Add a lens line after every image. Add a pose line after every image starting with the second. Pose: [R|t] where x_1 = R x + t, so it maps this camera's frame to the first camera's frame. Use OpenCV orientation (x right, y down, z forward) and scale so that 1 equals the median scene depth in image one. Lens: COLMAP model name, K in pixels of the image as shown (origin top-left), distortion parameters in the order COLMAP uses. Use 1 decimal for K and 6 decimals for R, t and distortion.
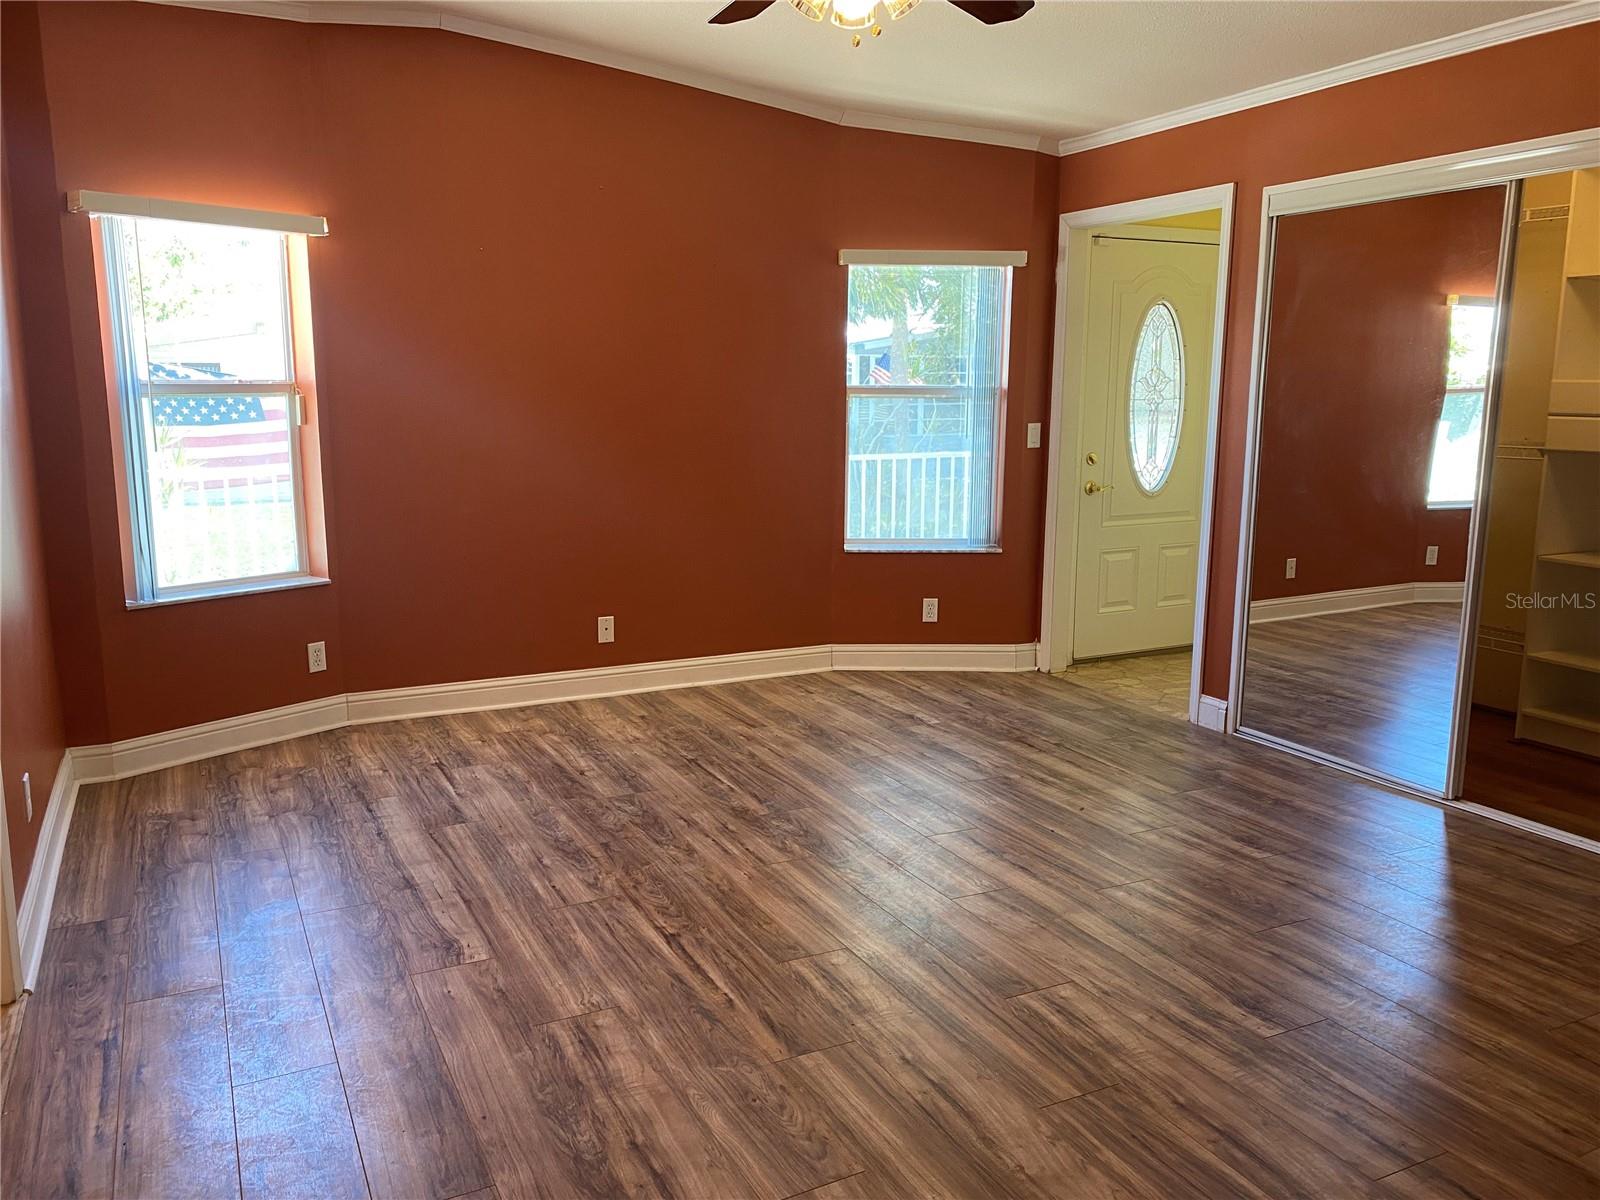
lens RADIAL K [[1219.0, 0, 800.6], [0, 1219.0, 599.2], [0, 0, 1]] dist [0.053166, -0.066390]
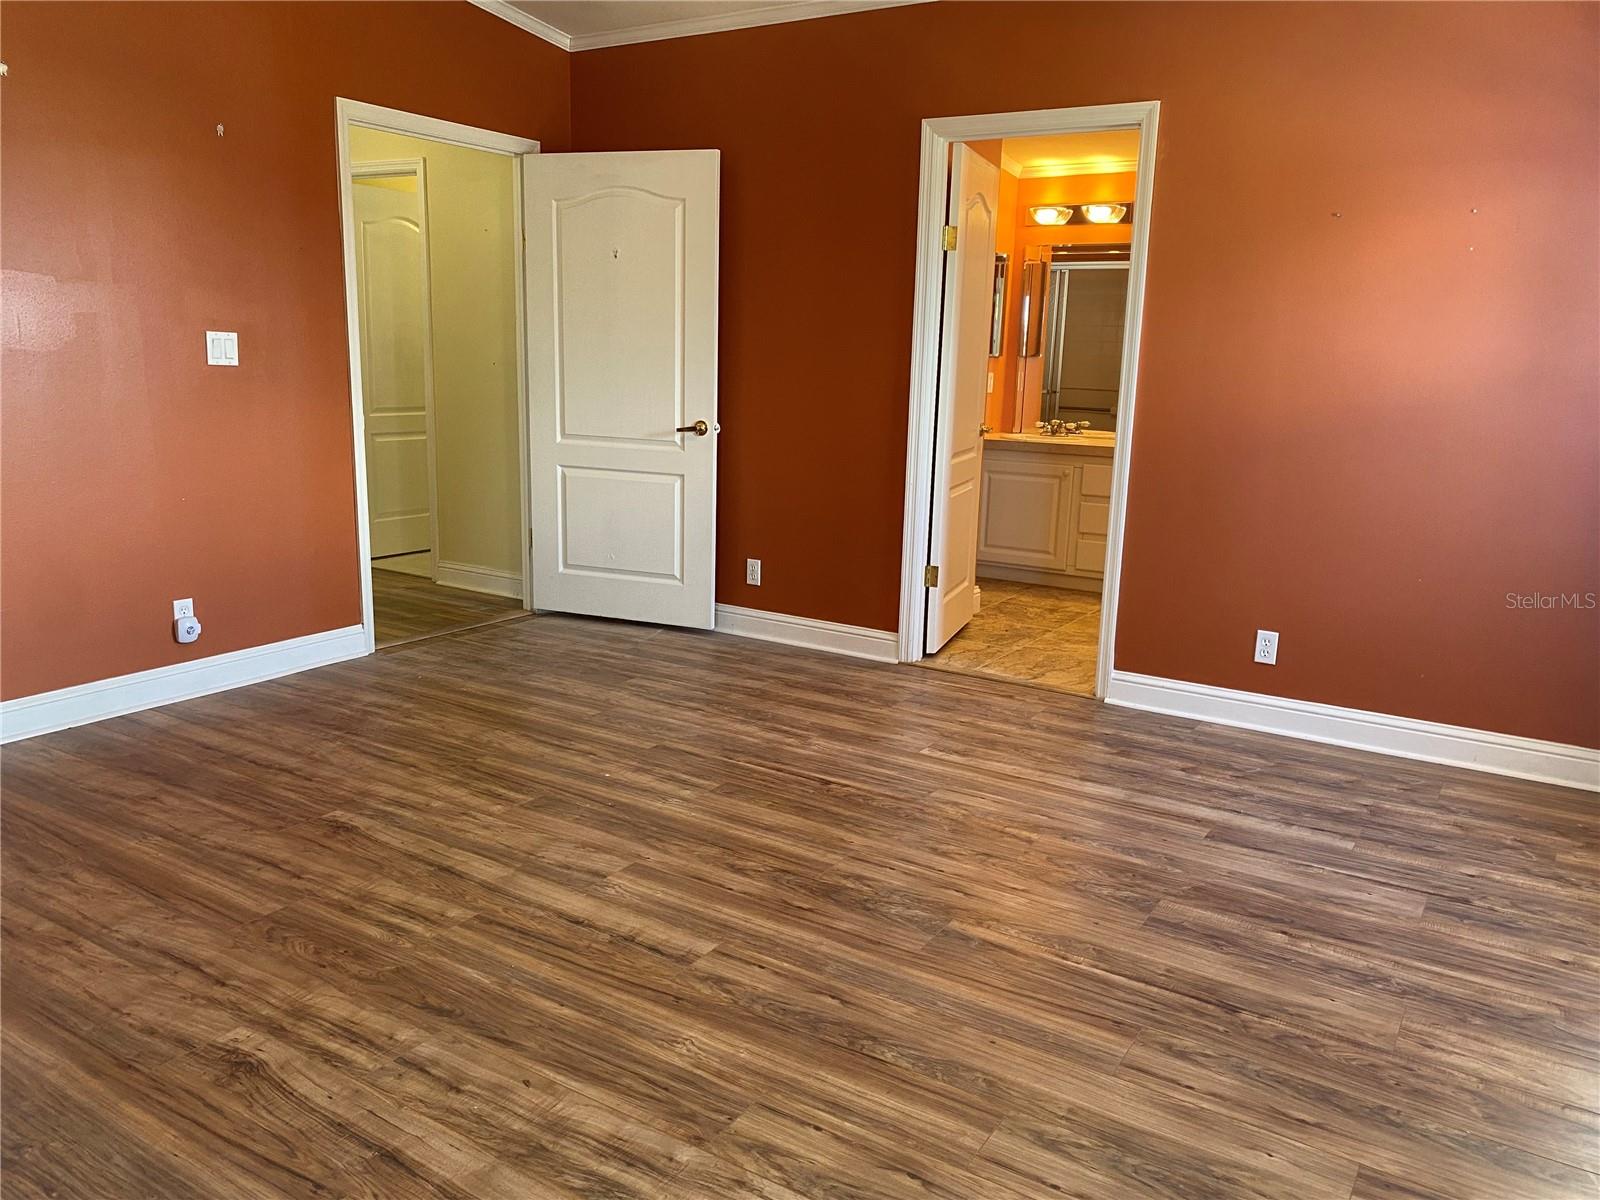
lens RADIAL K [[1219.0, 0, 803.6], [0, 1219.0, 596.9], [0, 0, 1]] dist [0.053166, -0.066390]
pose [[-0.860184, 0.079801, -0.503701, 0.472415], [-0.120240, 0.928102, 0.352375, -0.295660], [0.495606, 0.363673, -0.788744, 1.744408]]
